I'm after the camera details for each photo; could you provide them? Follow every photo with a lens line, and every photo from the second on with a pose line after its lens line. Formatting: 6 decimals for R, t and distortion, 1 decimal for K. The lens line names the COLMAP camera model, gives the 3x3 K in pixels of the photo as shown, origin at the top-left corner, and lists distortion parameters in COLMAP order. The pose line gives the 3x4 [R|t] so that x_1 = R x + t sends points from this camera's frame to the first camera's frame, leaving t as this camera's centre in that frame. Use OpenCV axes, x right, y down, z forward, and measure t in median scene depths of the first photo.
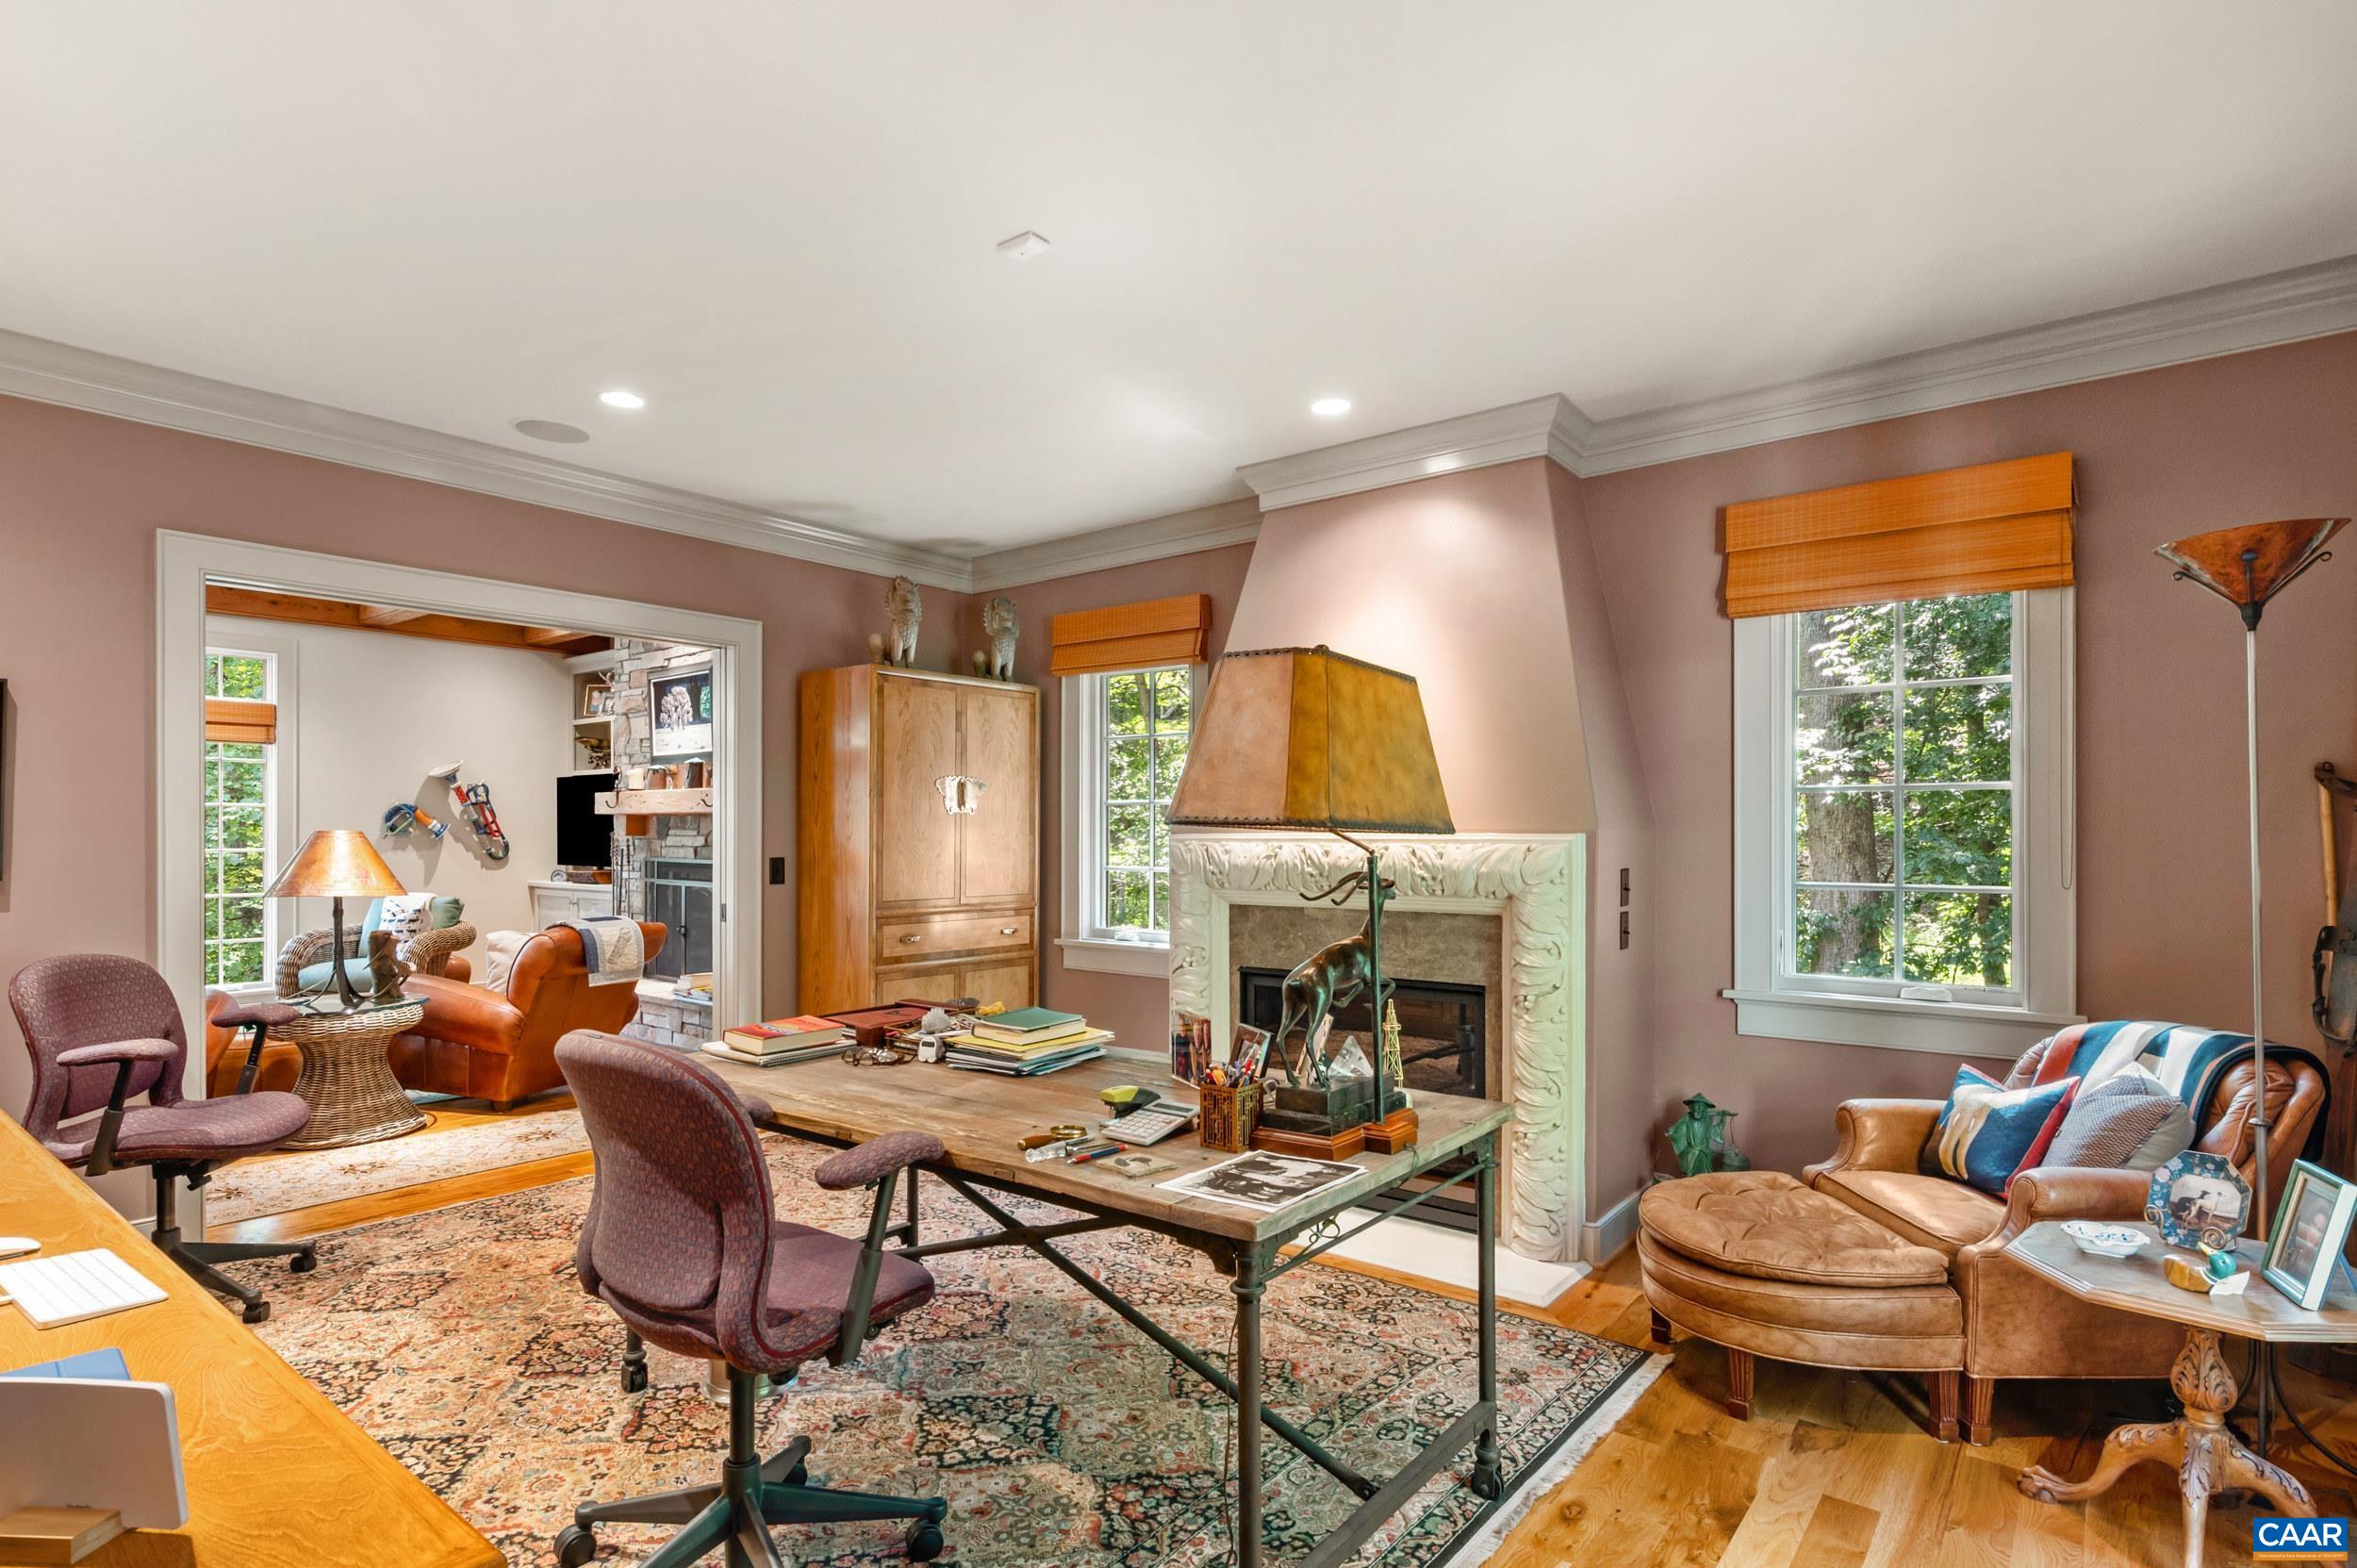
lens RADIAL K [[1174.8, 0, 1148.5], [0, 1174.8, 835.1], [0, 0, 1]] dist [-0.003347, -0.000320]
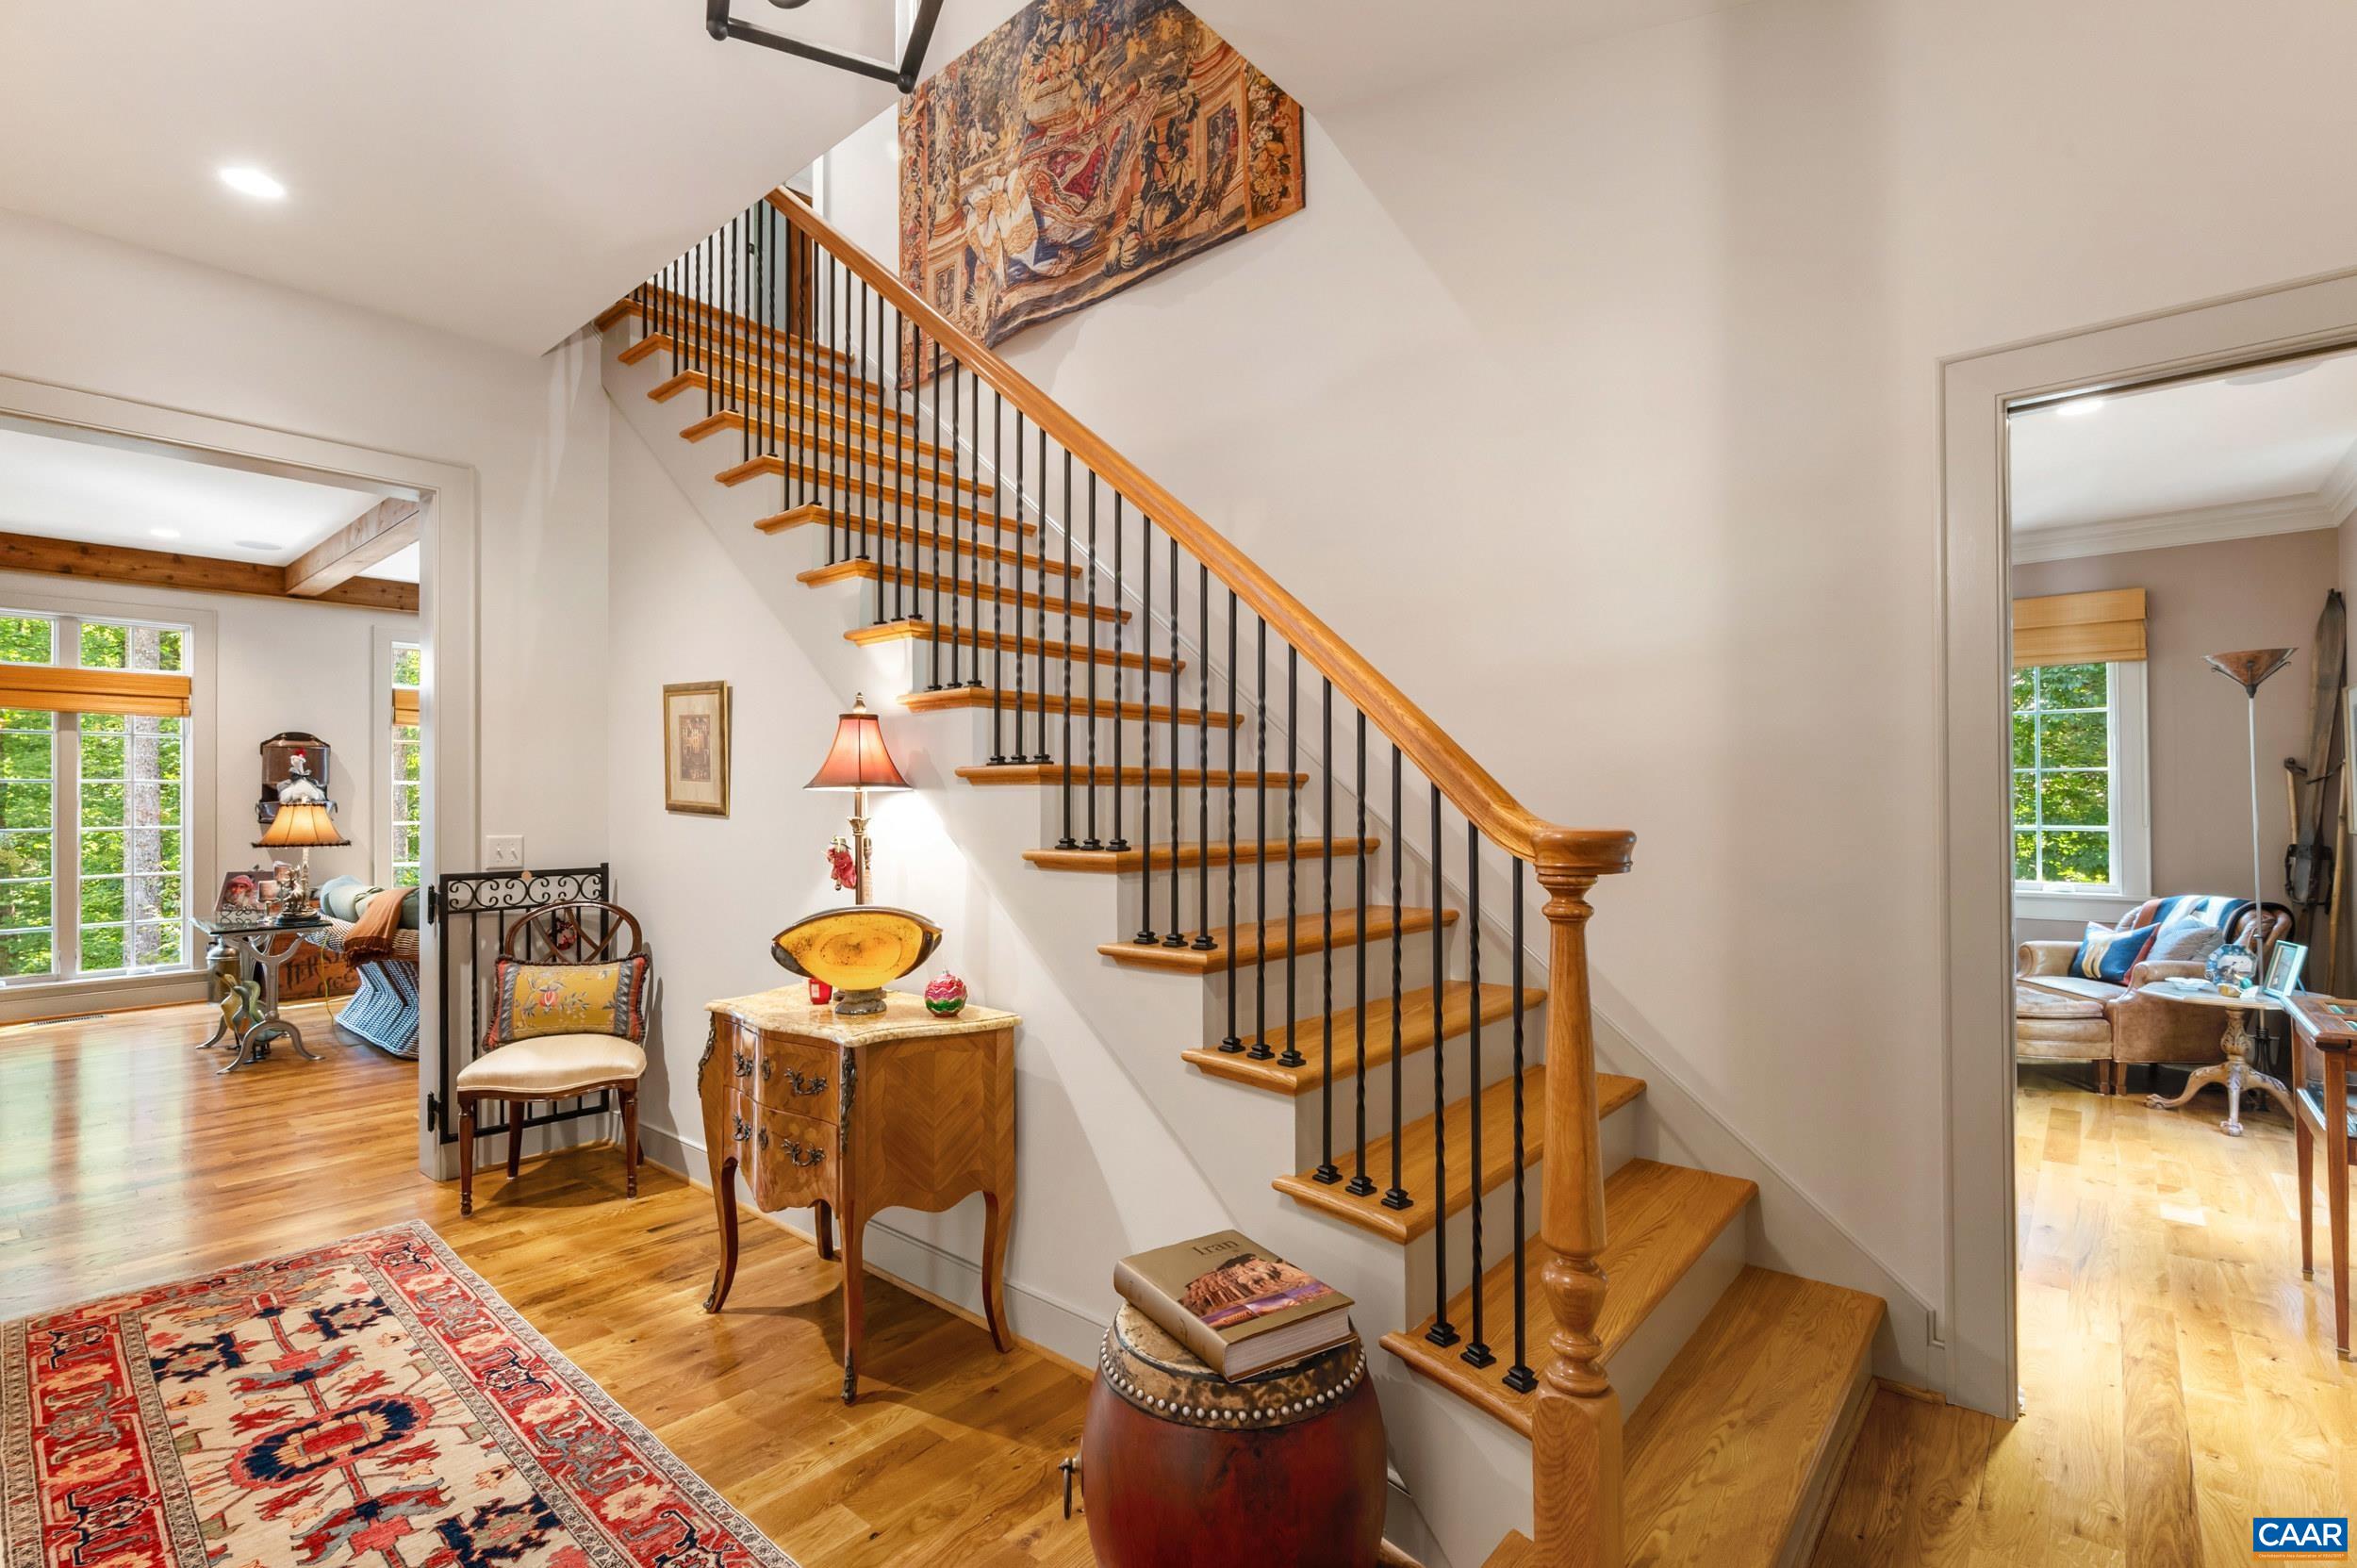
lens RADIAL K [[1044.8, 0, 1186.6], [0, 1044.8, 794.8], [0, 0, 1]] dist [-0.001333, -0.000233]
pose [[0.999572, -0.005610, -0.028701, -0.802763], [0.005356, 0.999946, -0.008948, 0.002784], [0.028750, 0.008790, 0.999548, -0.809671]]
